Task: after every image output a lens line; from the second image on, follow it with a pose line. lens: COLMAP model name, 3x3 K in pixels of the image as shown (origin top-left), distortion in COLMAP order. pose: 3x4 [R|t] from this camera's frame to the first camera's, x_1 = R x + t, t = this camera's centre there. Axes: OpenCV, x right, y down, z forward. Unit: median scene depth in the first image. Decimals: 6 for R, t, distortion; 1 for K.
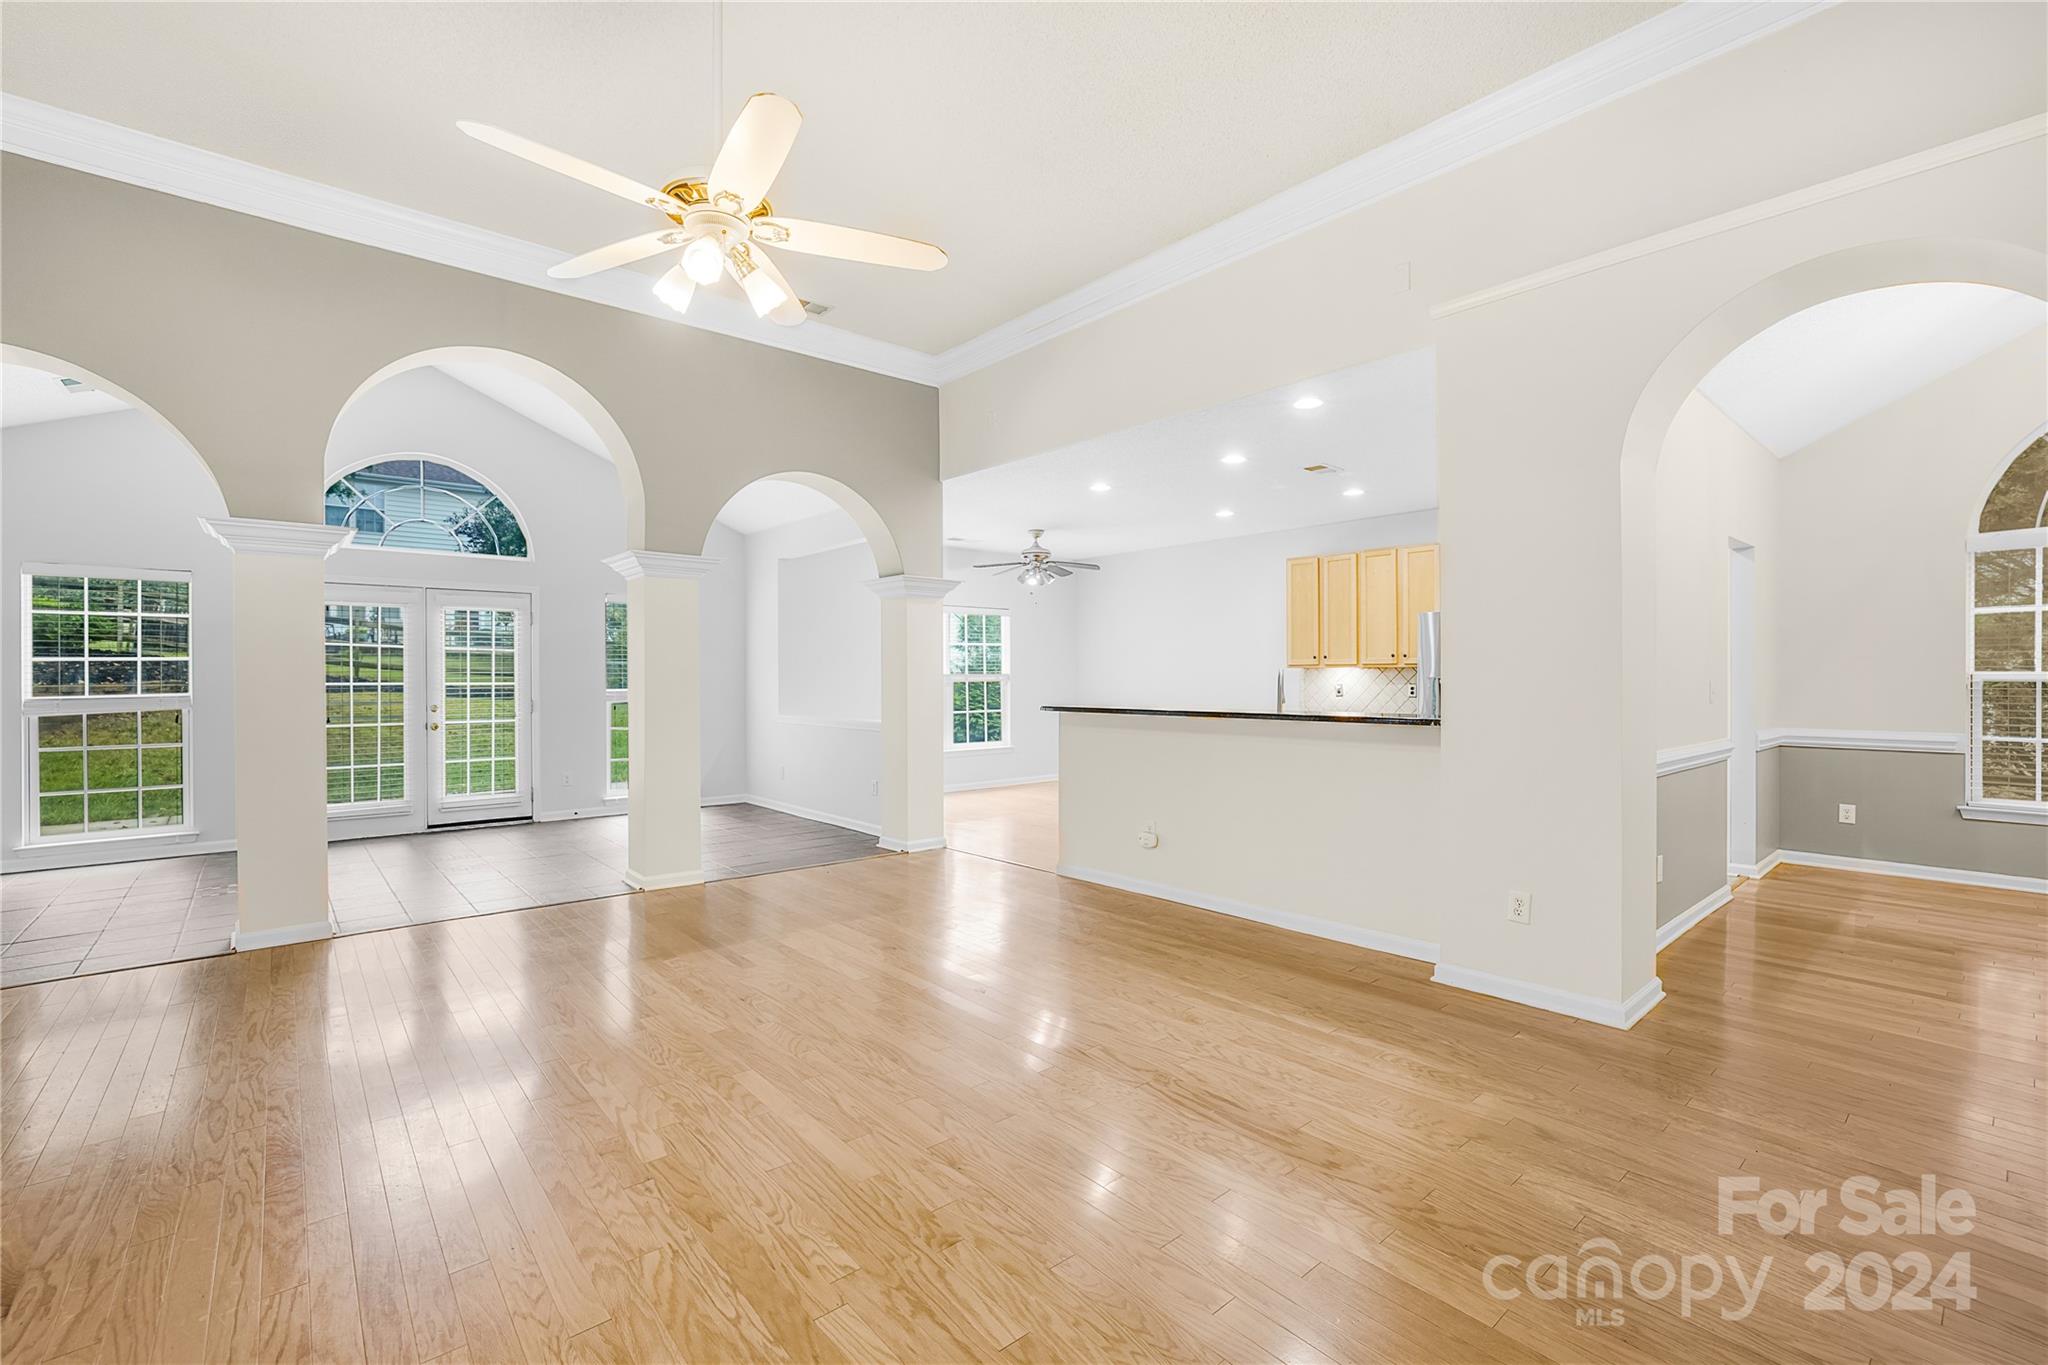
lens RADIAL K [[892.2, 0, 1010.1], [0, 892.2, 677.9], [0, 0, 1]] dist [-0.025919, 0.005050]
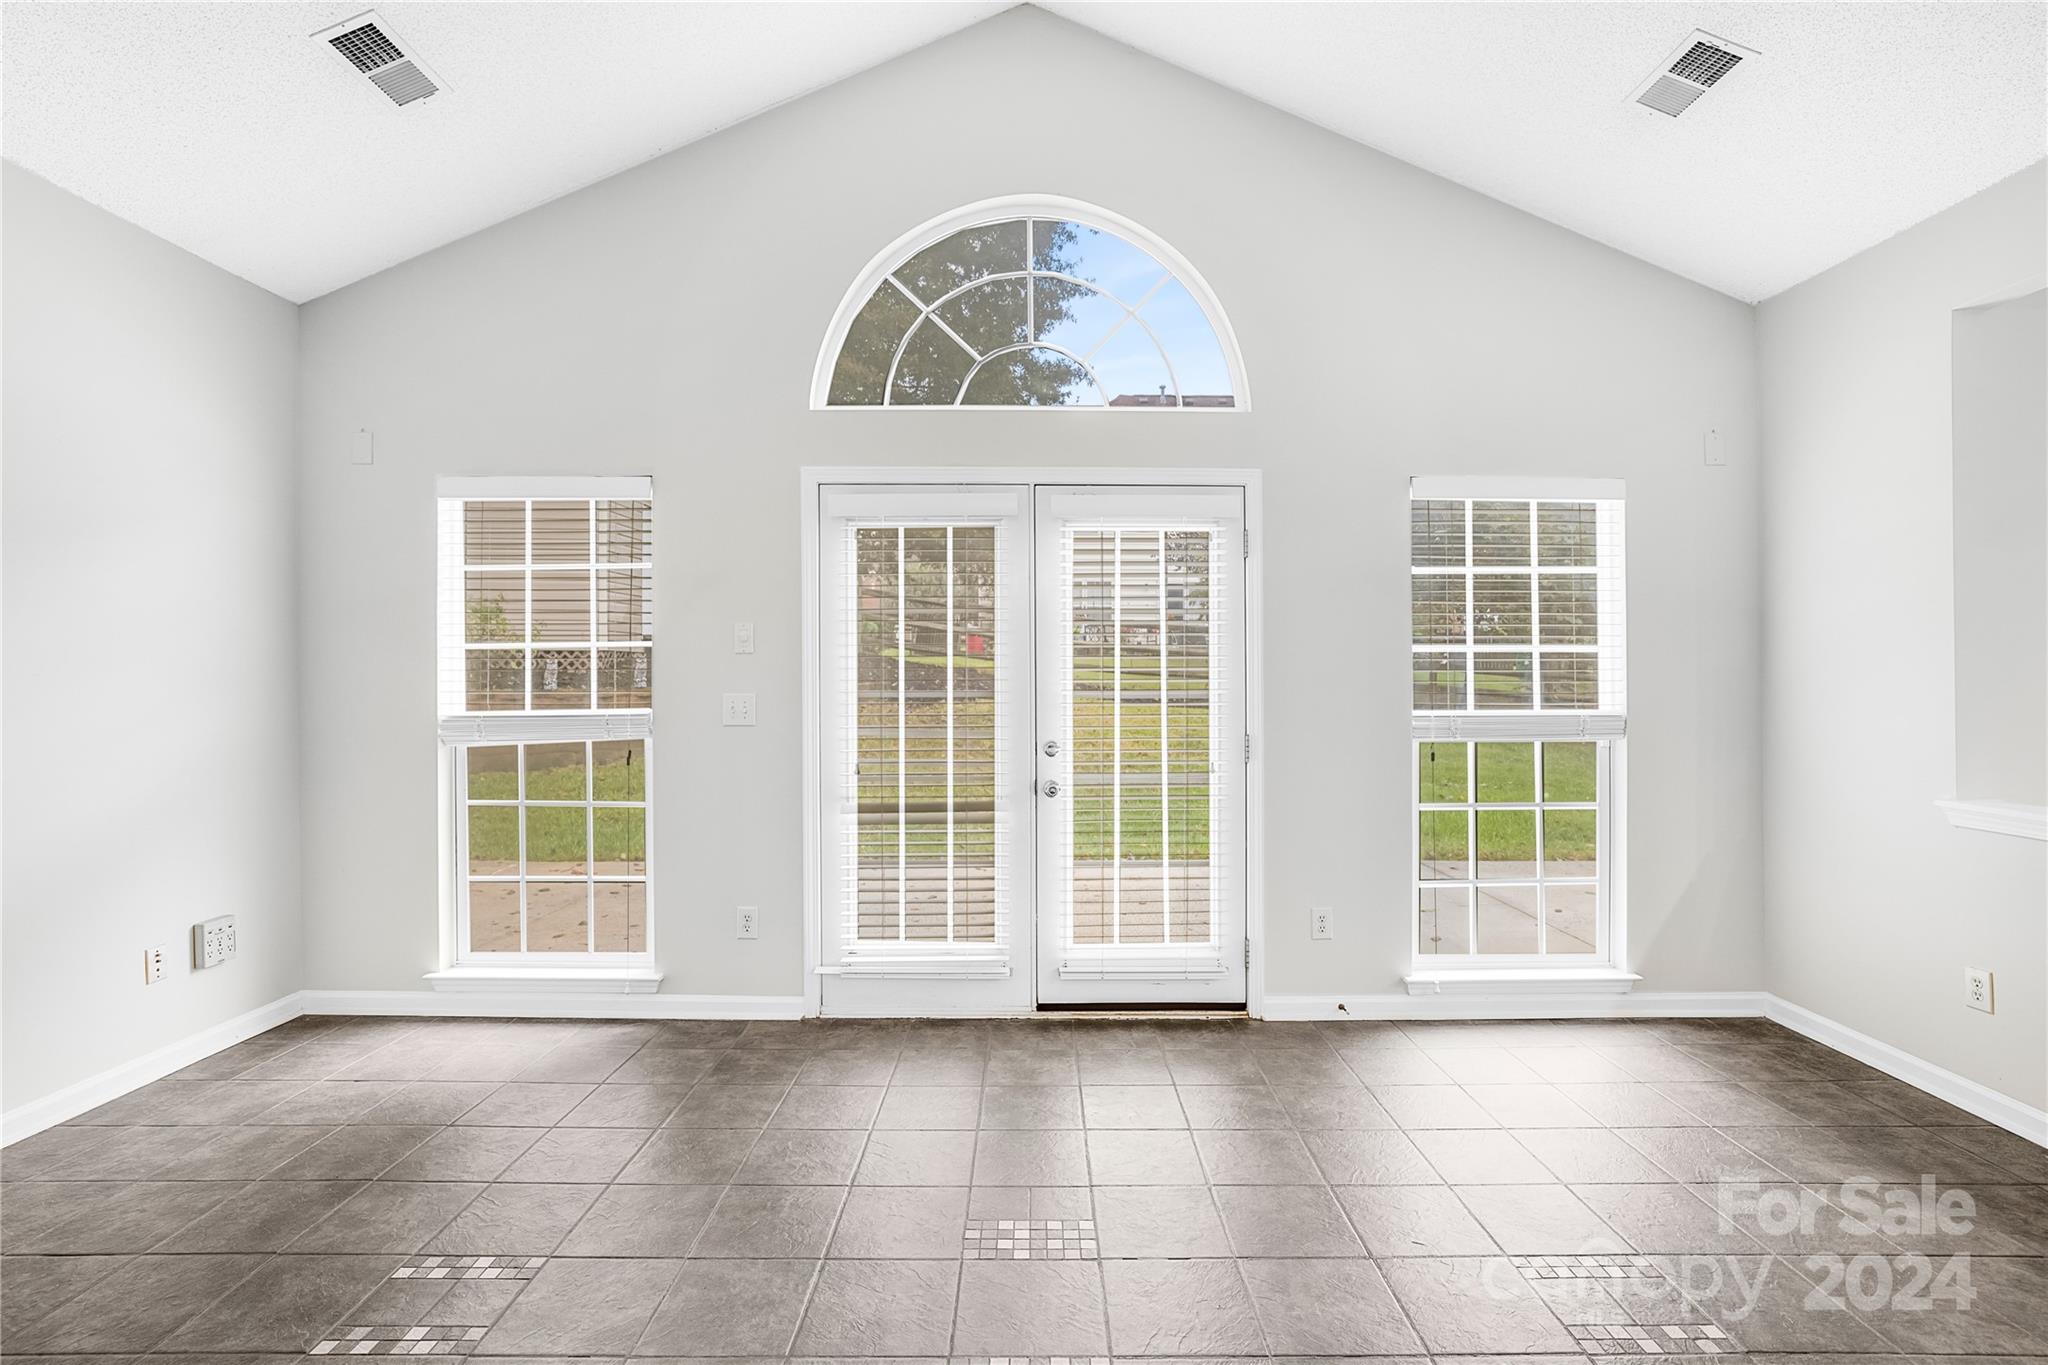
lens RADIAL K [[892.2, 0, 1017.4], [0, 892.2, 686.4], [0, 0, 1]] dist [-0.025919, 0.005050]
pose [[0.759809, 0.002522, -0.650142, -0.420707], [-0.003148, 0.999995, 0.000200, 0.003213], [0.650139, 0.001894, 0.759813, 0.733274]]
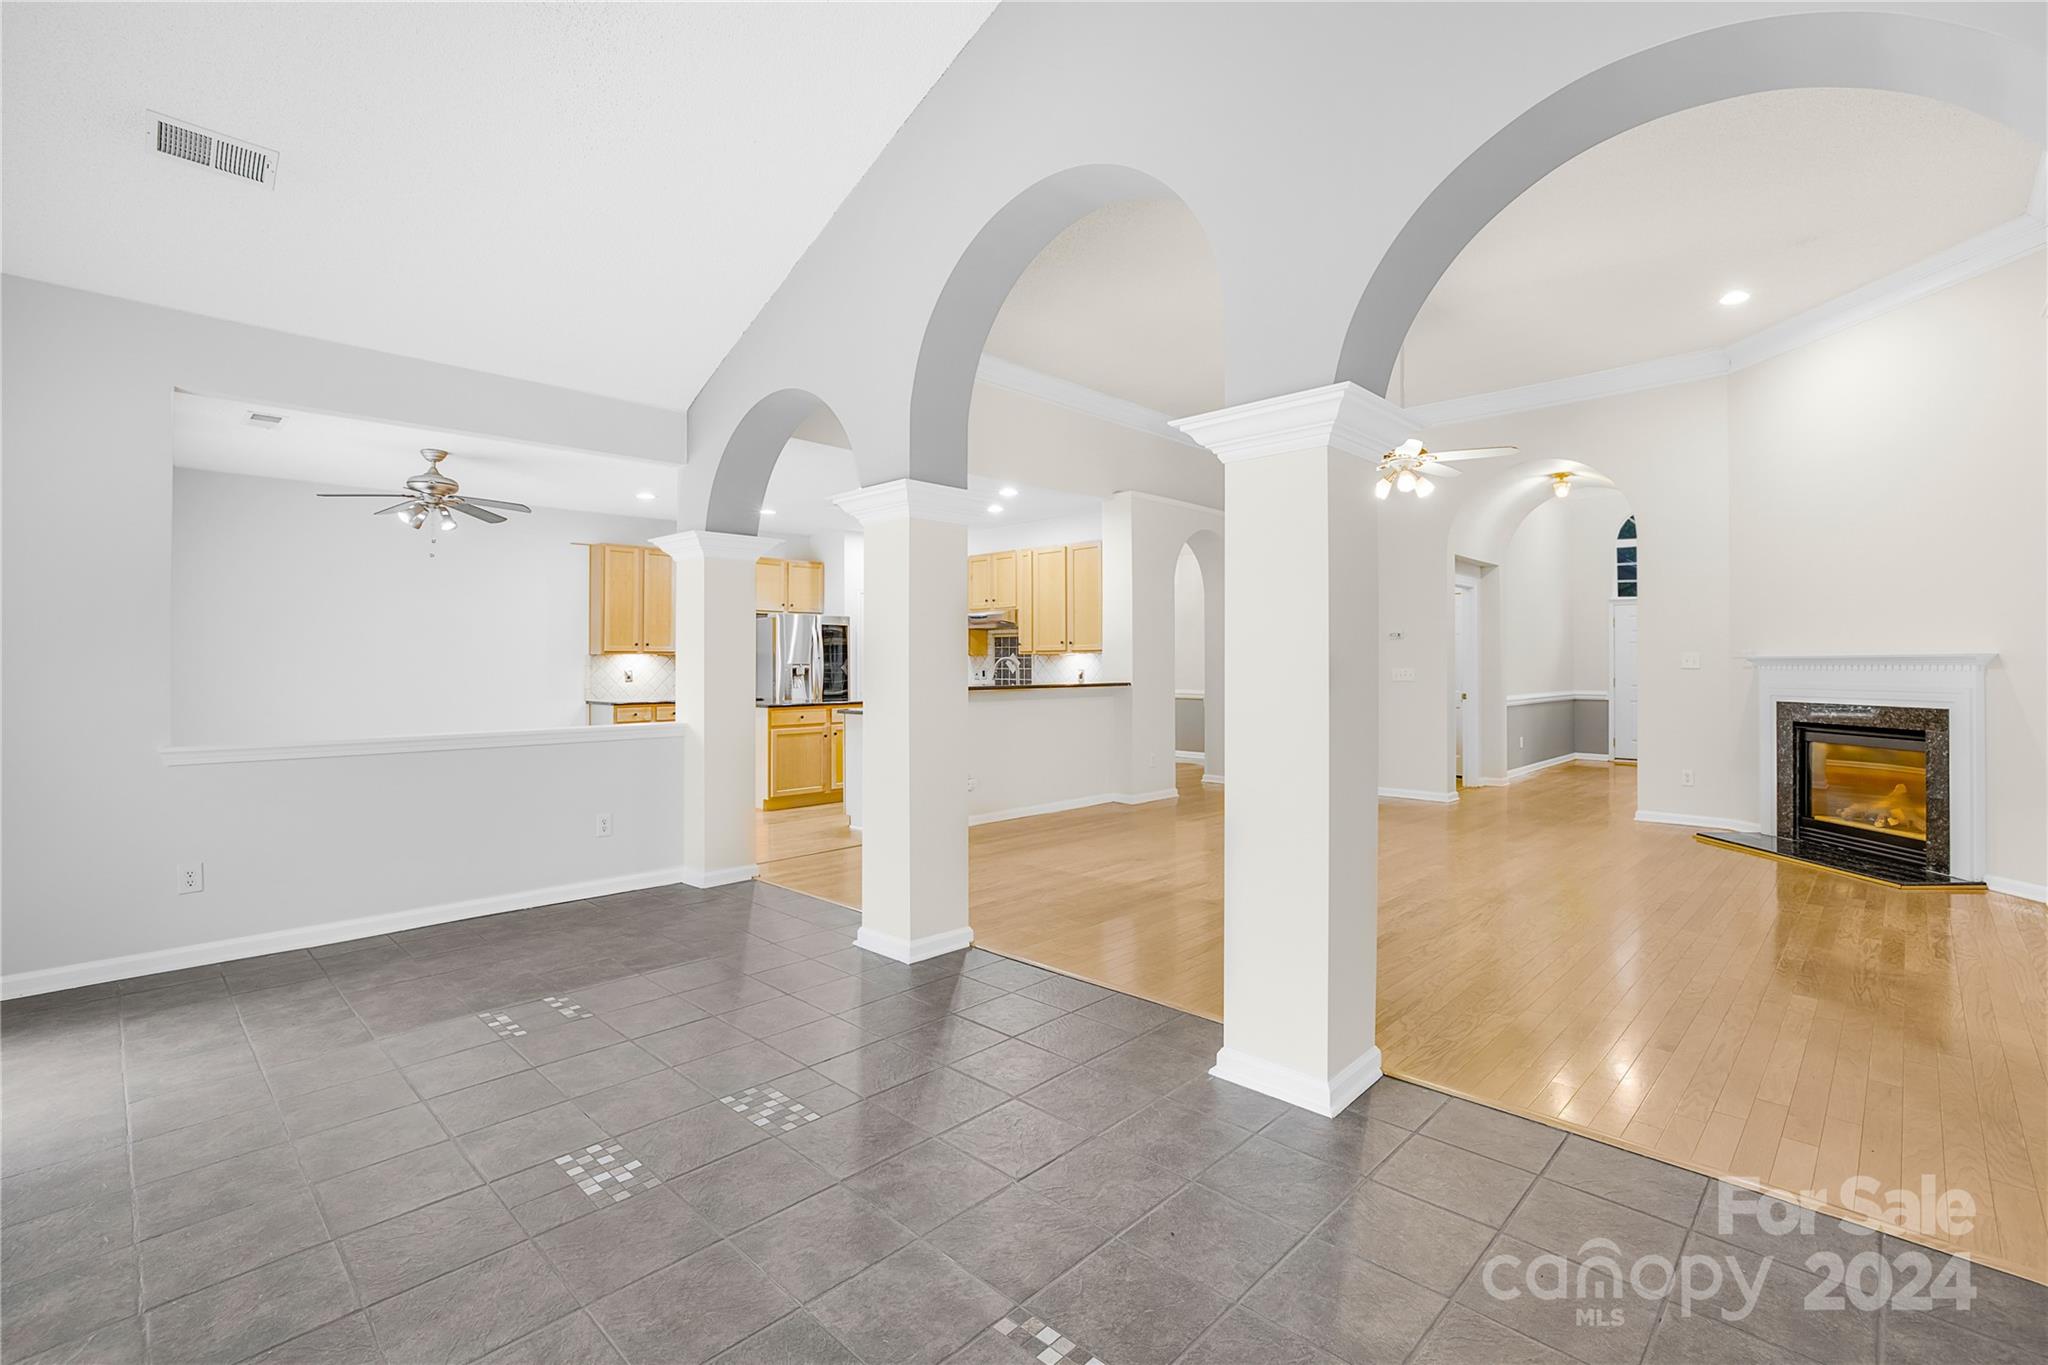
lens RADIAL K [[892.2, 0, 1051.3], [0, 892.2, 655.2], [0, 0, 1]] dist [-0.025919, 0.005050]
pose [[-0.099798, 0.013110, 0.994921, -0.947000], [0.000892, 0.999914, -0.013087, 0.004813], [-0.995007, -0.000419, -0.099801, 0.811103]]
